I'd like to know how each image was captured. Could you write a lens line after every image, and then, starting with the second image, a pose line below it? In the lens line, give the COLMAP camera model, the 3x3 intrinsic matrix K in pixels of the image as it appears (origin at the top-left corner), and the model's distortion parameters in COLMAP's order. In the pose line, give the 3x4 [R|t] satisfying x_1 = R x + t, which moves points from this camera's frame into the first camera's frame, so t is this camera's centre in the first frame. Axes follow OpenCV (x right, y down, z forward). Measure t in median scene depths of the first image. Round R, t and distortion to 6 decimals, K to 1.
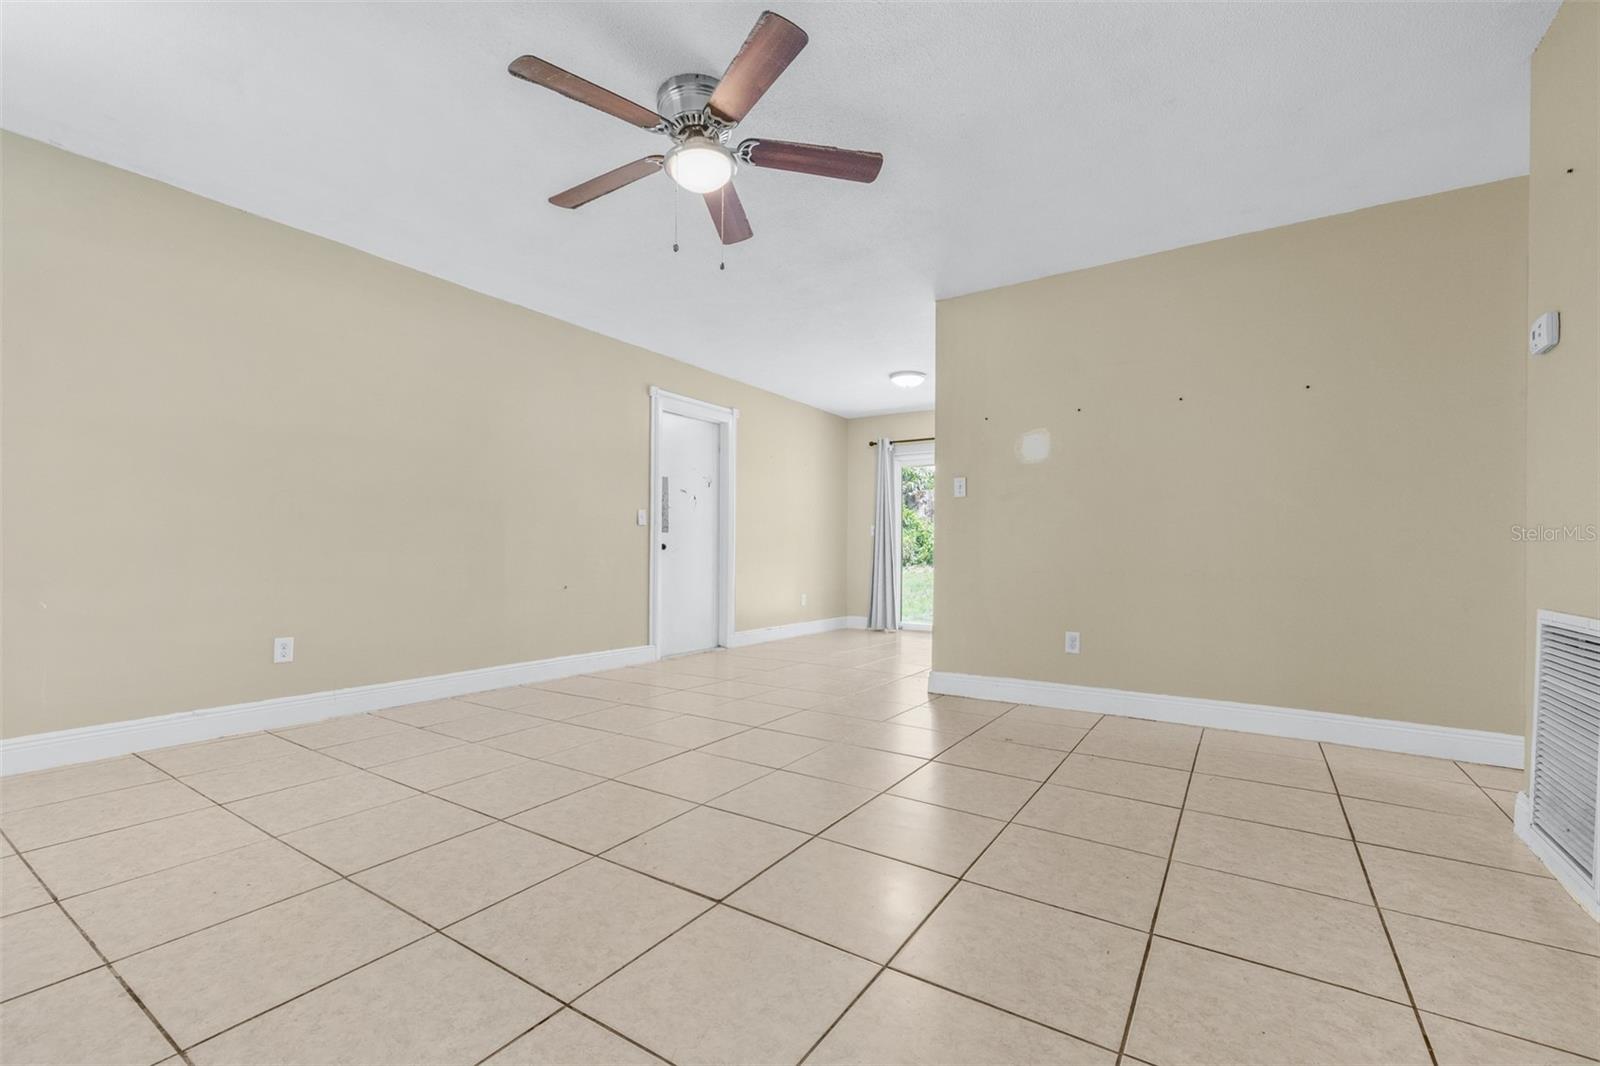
lens RADIAL K [[683.4, 0, 795.0], [0, 683.4, 551.8], [0, 0, 1]] dist [-0.000421, -0.000093]
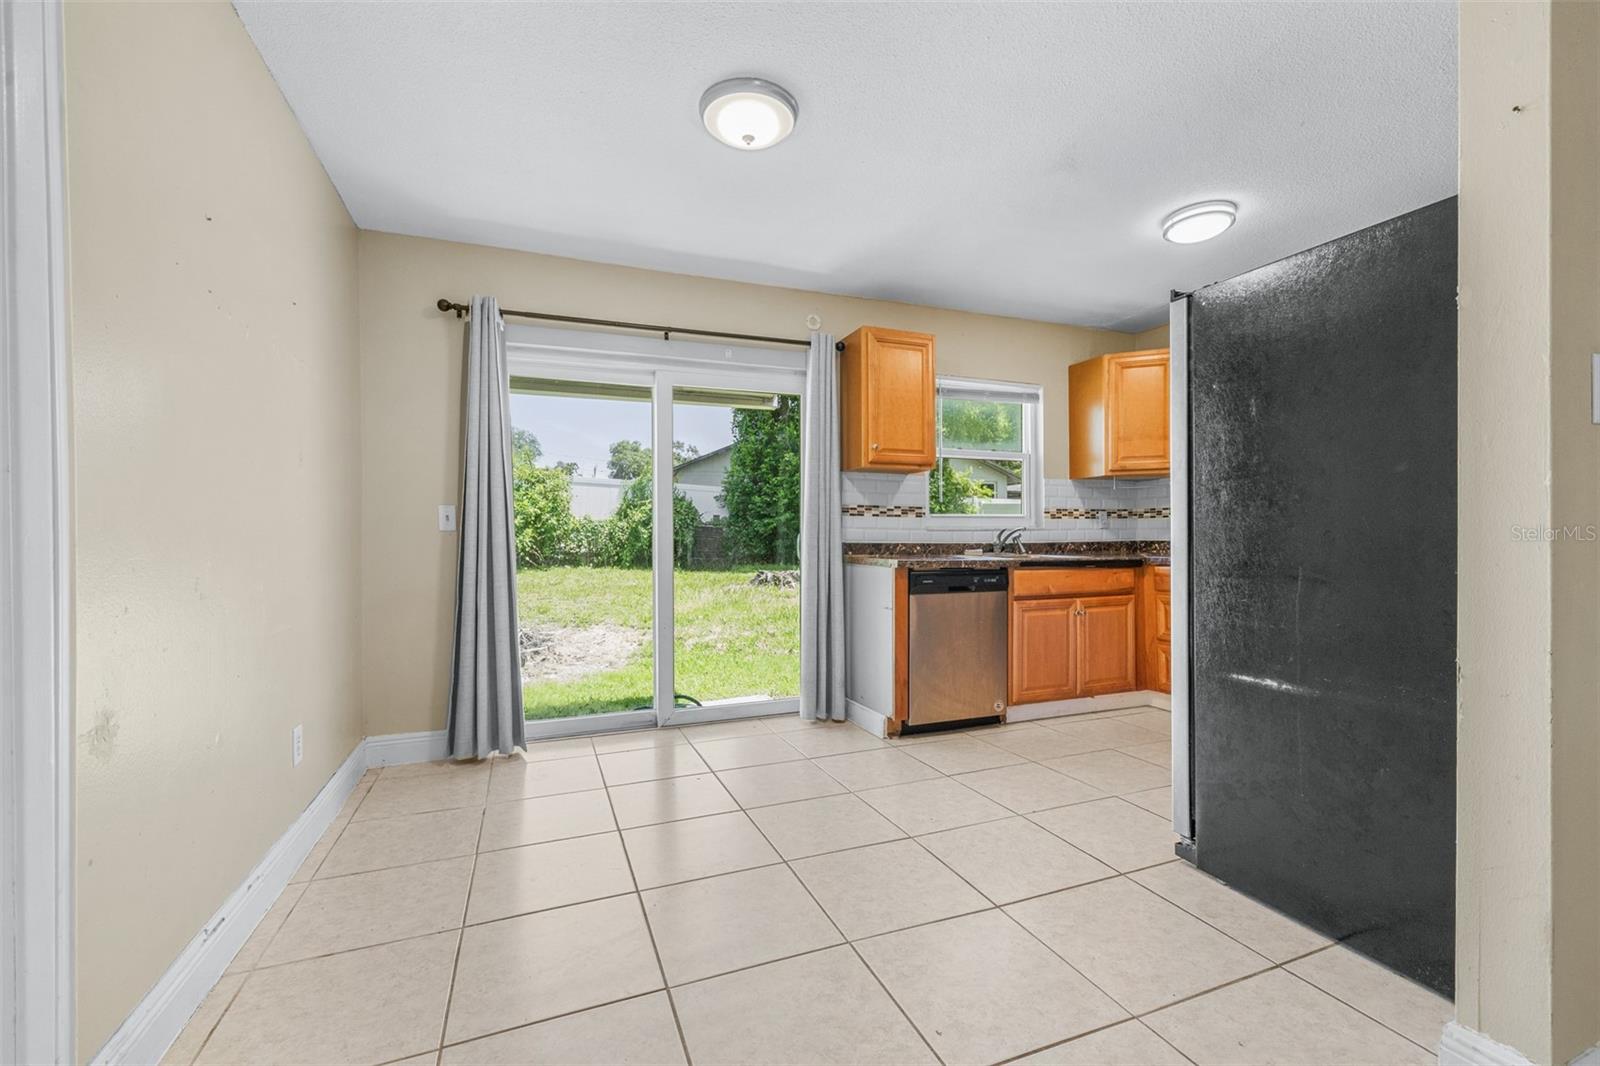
lens RADIAL K [[675.0, 0, 799.7], [0, 675.0, 537.8], [0, 0, 1]] dist [0.000077, -0.000003]
pose [[0.571392, -0.013478, 0.820567, -0.189073], [0.011279, 0.999900, 0.008569, -0.038840], [-0.820600, 0.004359, 0.571486, 1.139171]]
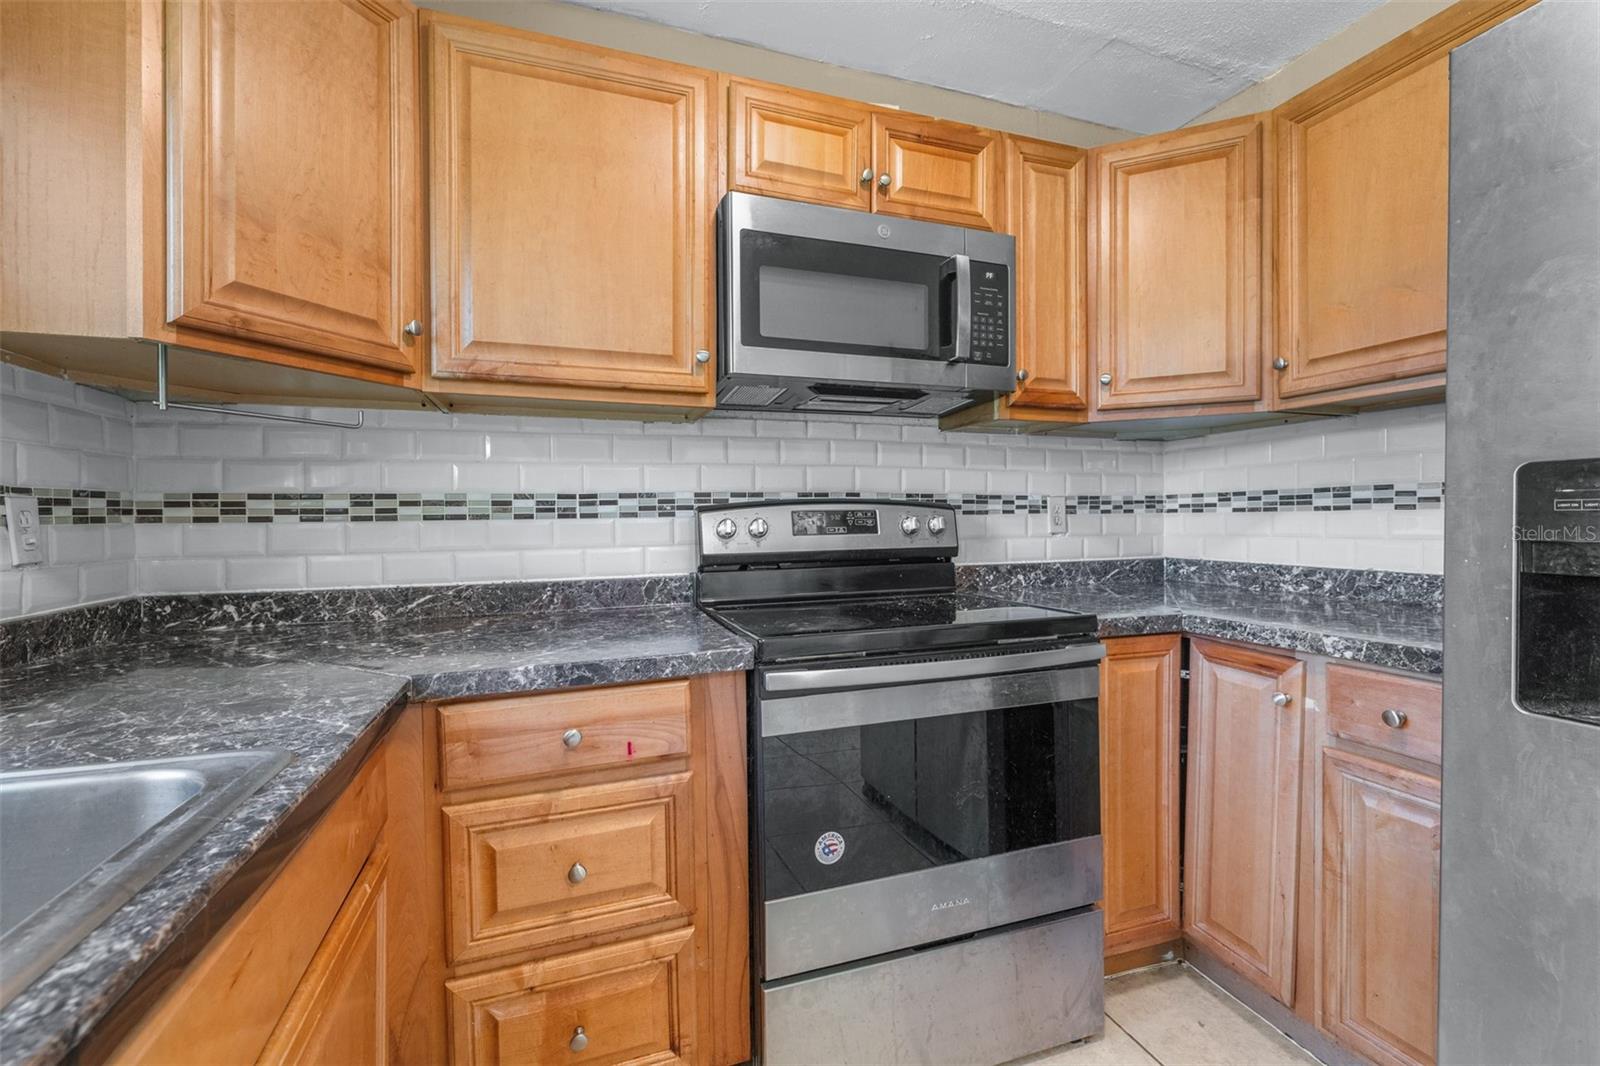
lens RADIAL K [[682.6, 0, 796.7], [0, 682.6, 525.7], [0, 0, 1]] dist [-0.000808, -0.000234]
pose [[-0.796066, -0.006560, 0.605174, 0.616100], [0.000427, 0.999935, 0.011401, -0.058500], [-0.605209, 0.009334, -0.796012, 1.401856]]
